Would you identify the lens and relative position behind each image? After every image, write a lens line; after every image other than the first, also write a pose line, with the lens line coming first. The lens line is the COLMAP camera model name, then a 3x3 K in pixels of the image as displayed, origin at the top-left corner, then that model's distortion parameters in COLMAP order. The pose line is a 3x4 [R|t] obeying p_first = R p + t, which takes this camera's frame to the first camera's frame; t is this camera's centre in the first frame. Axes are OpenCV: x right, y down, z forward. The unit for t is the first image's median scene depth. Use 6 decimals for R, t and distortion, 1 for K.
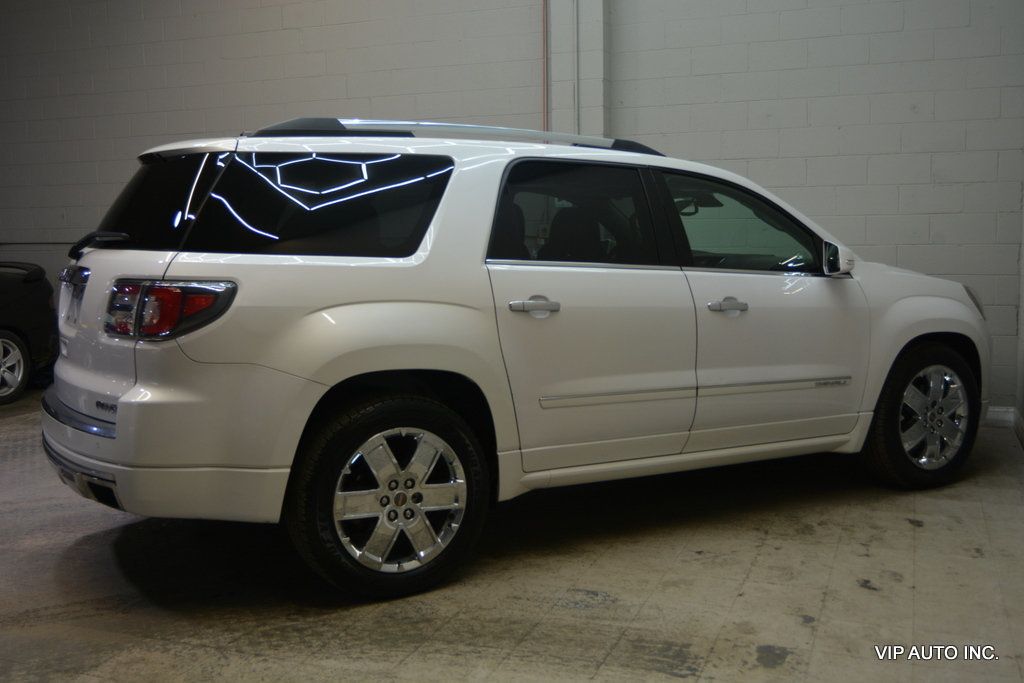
lens RADIAL K [[1052.8, 0, 512.0], [0, 1052.8, 341.5], [0, 0, 1]] dist [-0.014113, 0.001904]
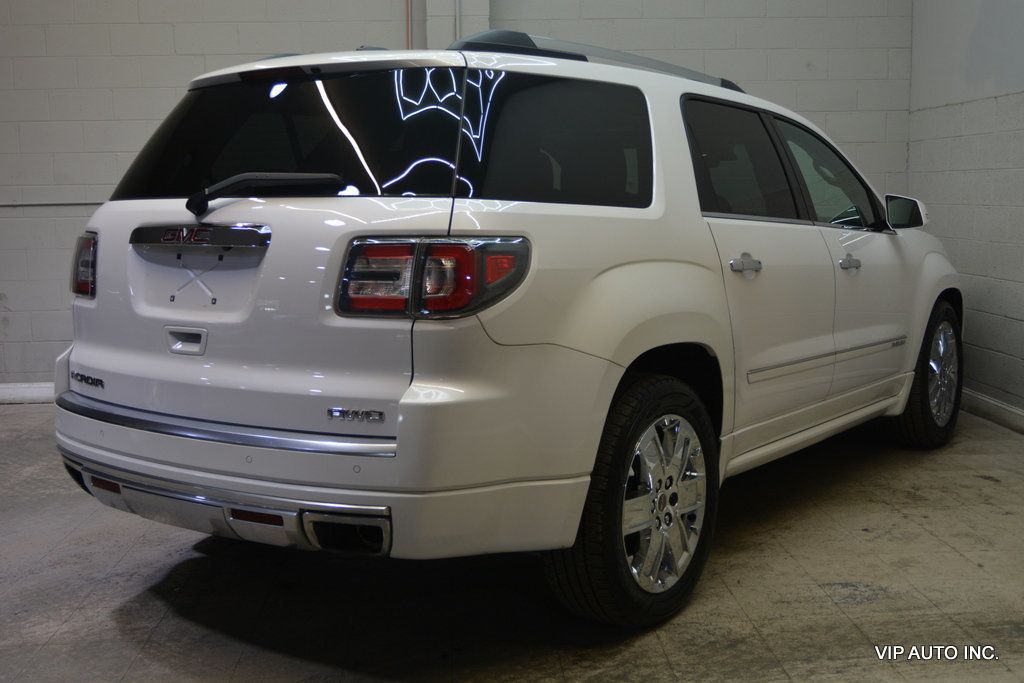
lens RADIAL K [[1163.2, 0, 512.0], [0, 1163.2, 341.5], [0, 0, 1]] dist [-0.000731, 0.003641]
pose [[0.913765, -0.049715, 0.403189, -0.601588], [0.045736, 0.998763, 0.019500, 0.001565], [-0.403660, 0.000622, 0.914909, 0.227839]]
